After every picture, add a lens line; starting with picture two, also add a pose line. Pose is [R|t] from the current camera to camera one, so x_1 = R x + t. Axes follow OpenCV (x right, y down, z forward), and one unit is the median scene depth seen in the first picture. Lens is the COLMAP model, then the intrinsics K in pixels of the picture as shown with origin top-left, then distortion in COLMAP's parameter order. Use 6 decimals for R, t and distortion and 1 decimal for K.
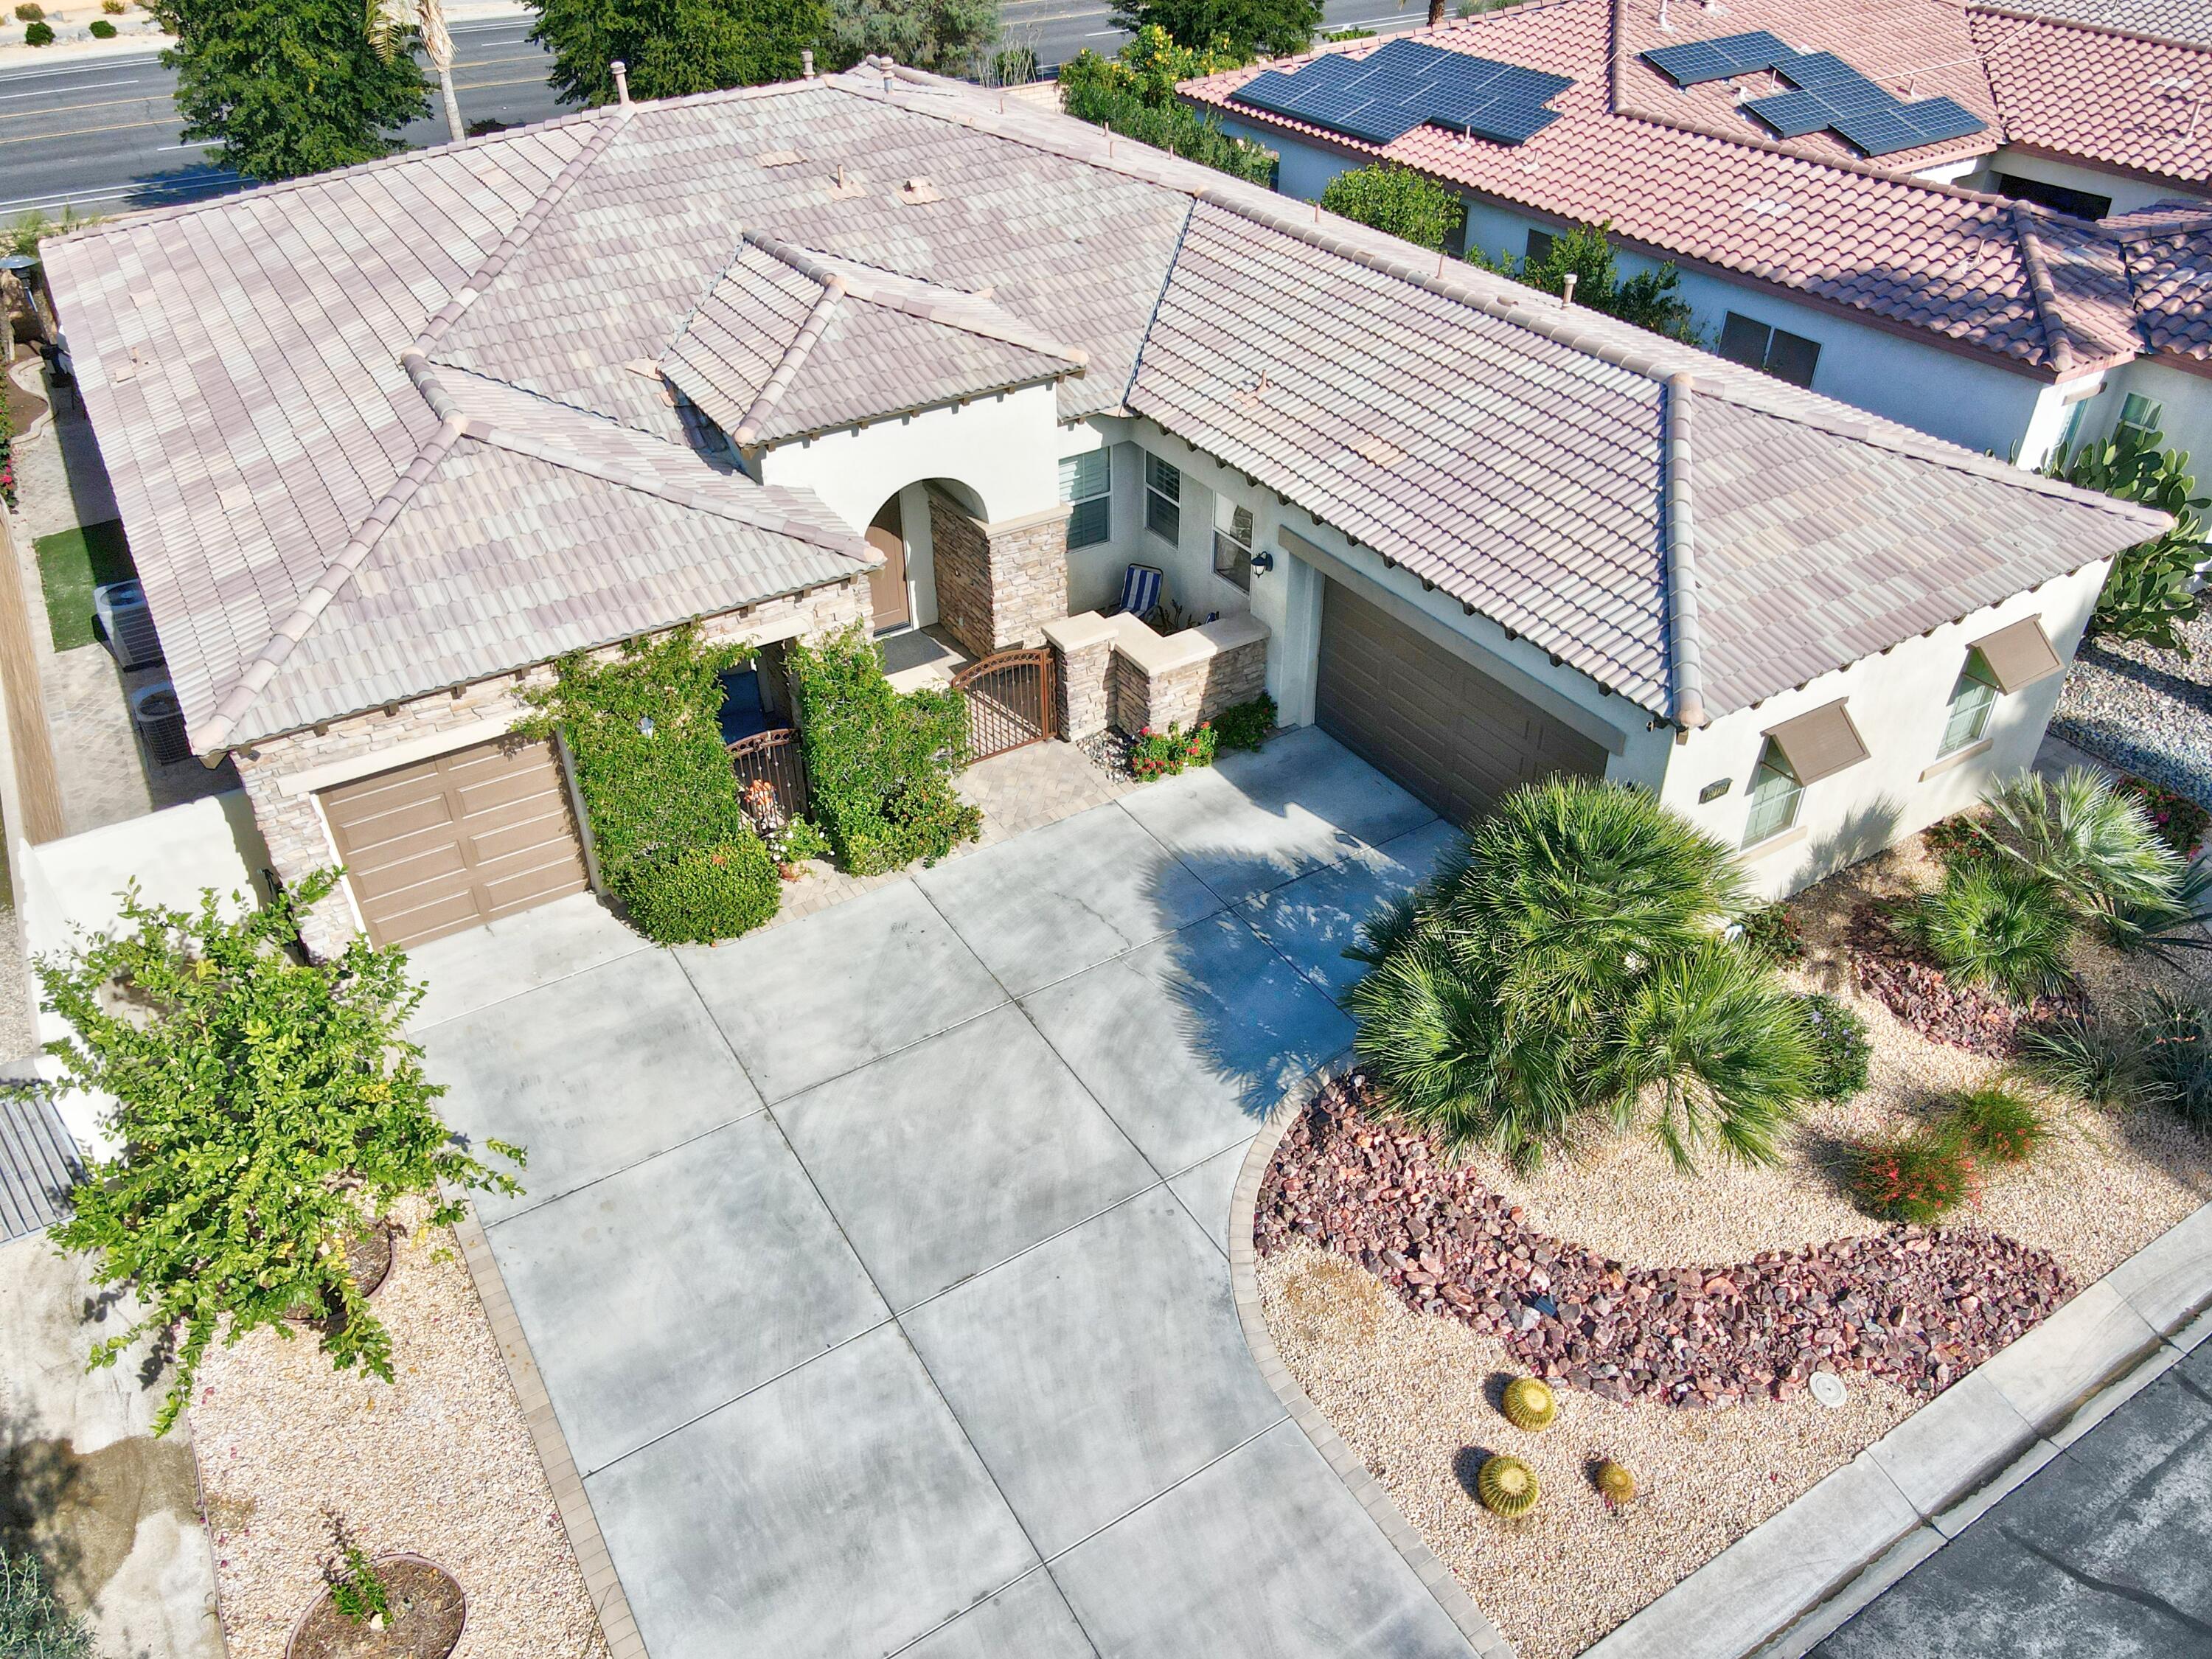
lens RADIAL K [[1619.0, 0, 1108.9], [0, 1619.0, 813.0], [0, 0, 1]] dist [0.007227, 0.017322]
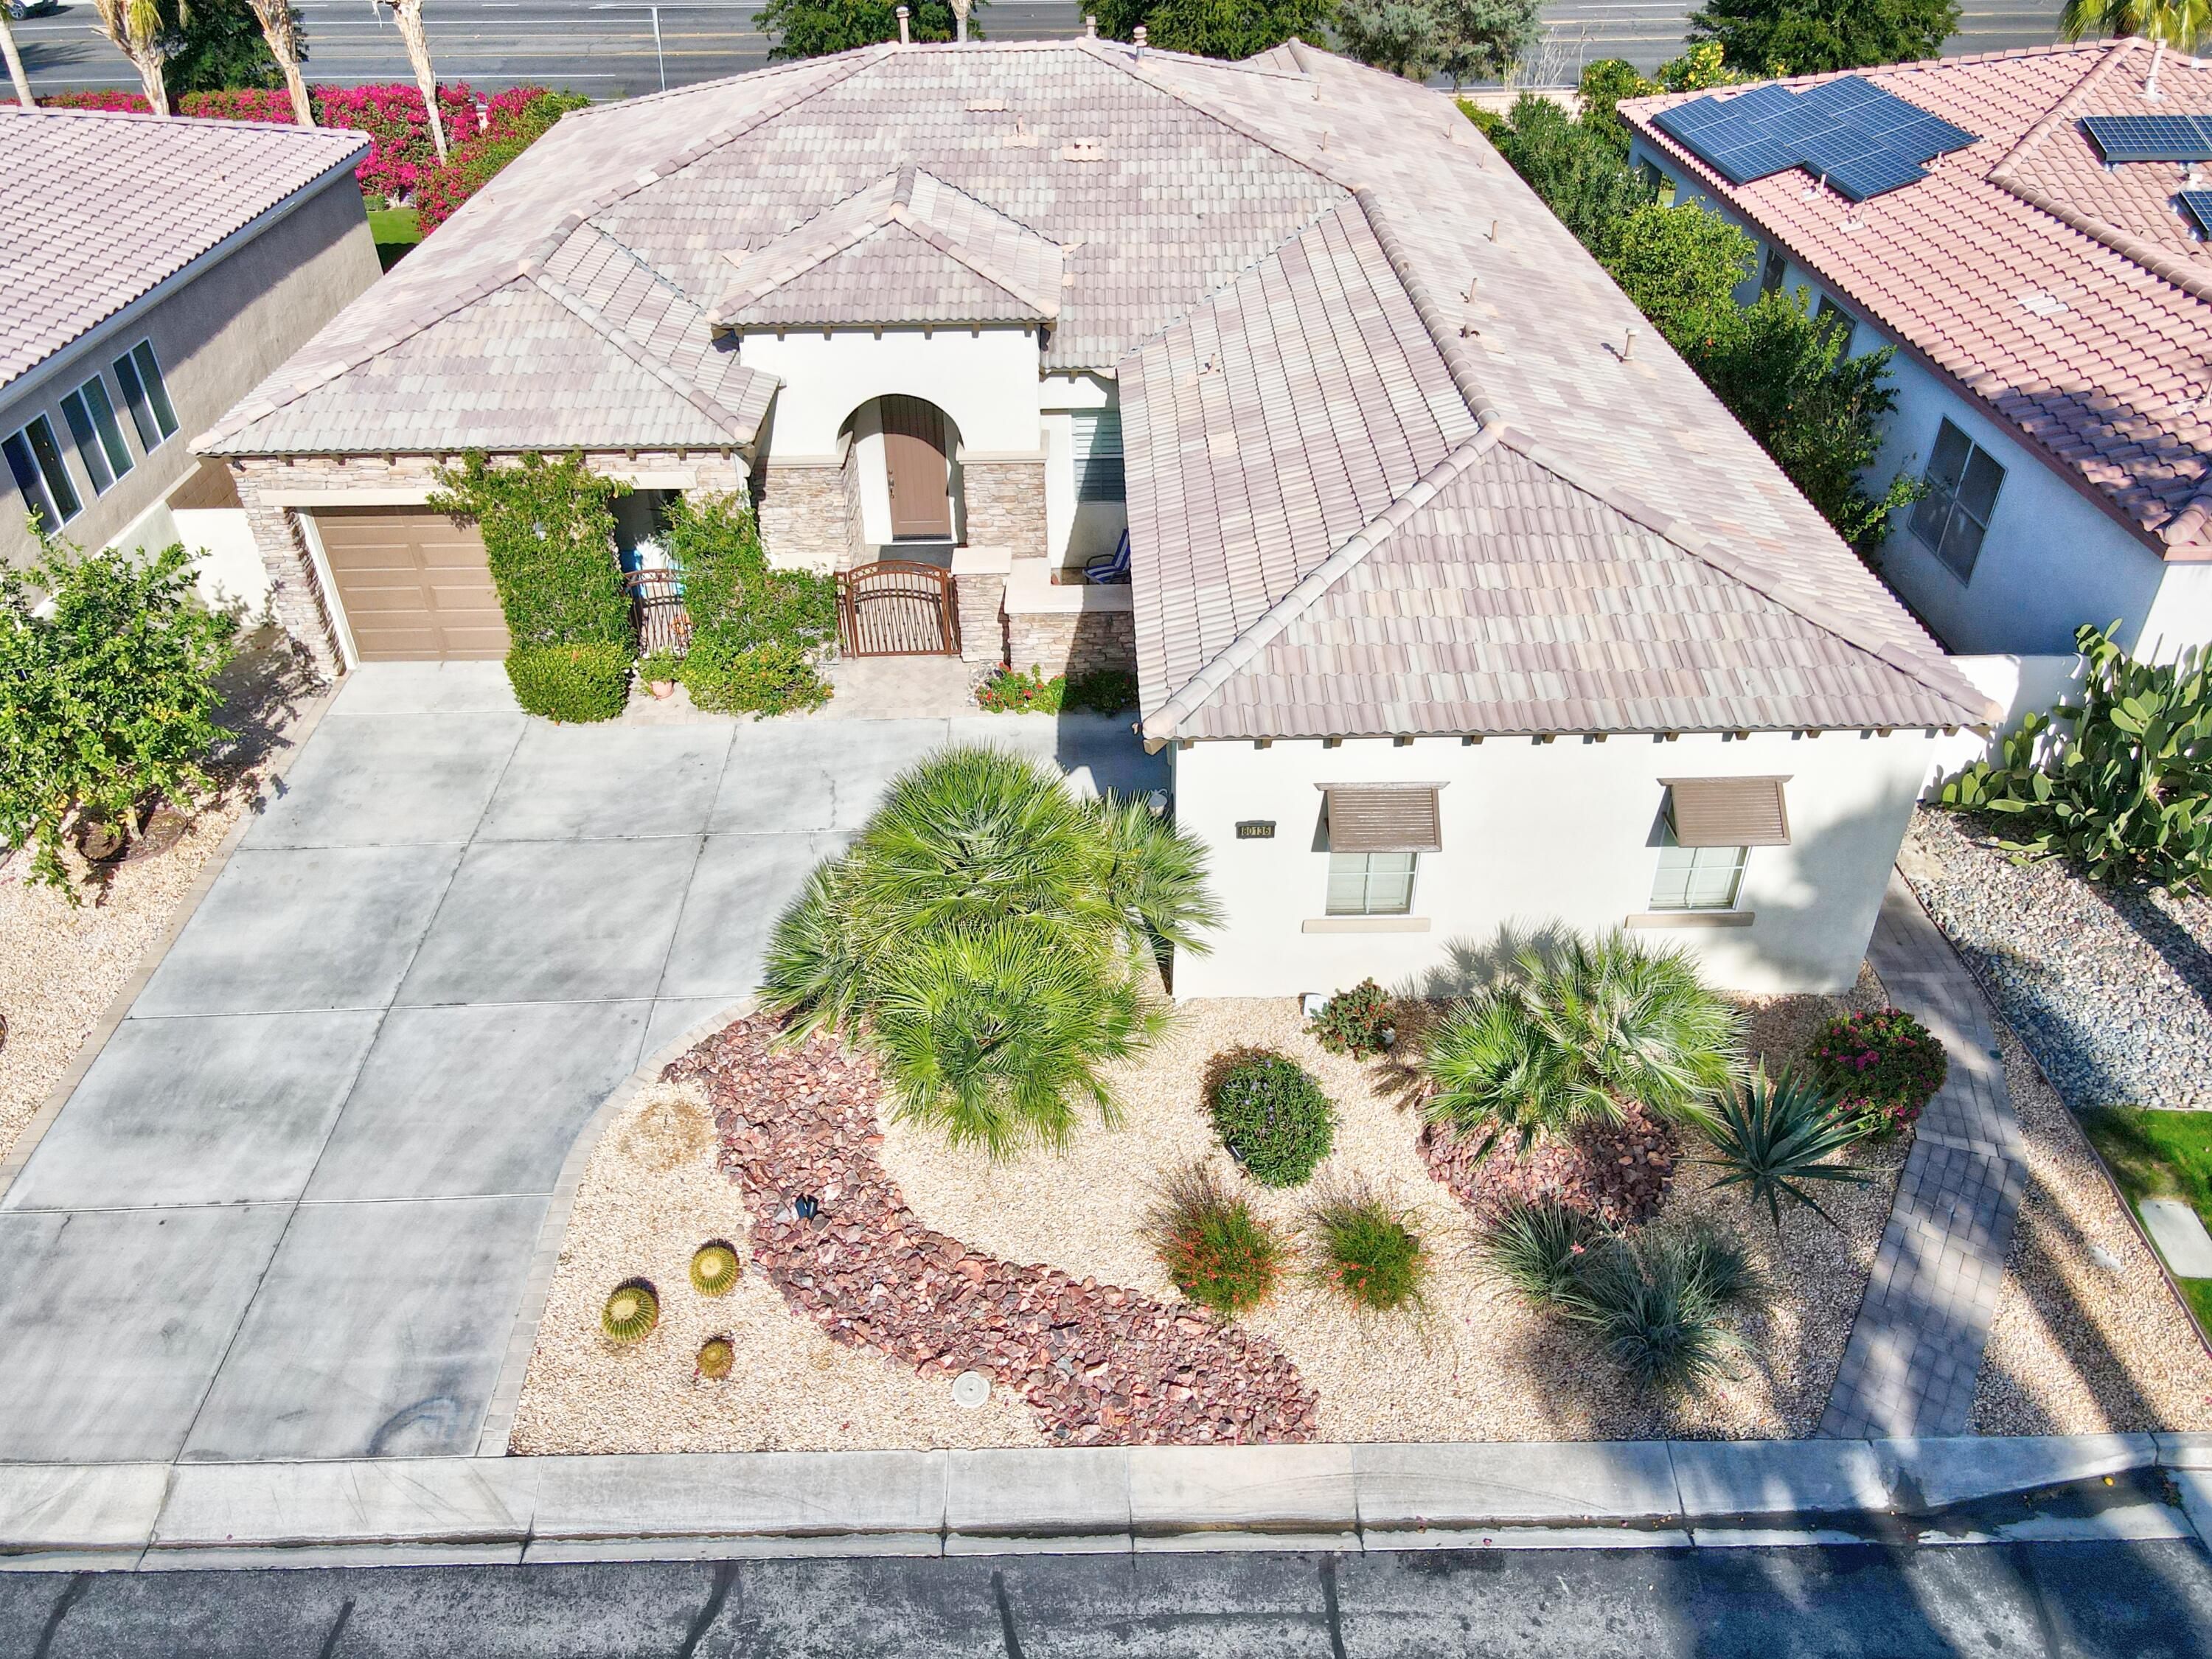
lens RADIAL K [[1619.0, 0, 1105.1], [0, 1619.0, 823.3], [0, 0, 1]] dist [0.007227, 0.017322]
pose [[0.858278, 0.298596, -0.417372, 0.694039], [-0.297587, 0.952180, 0.069253, -0.057189], [0.418092, 0.064766, 0.906093, 0.097754]]
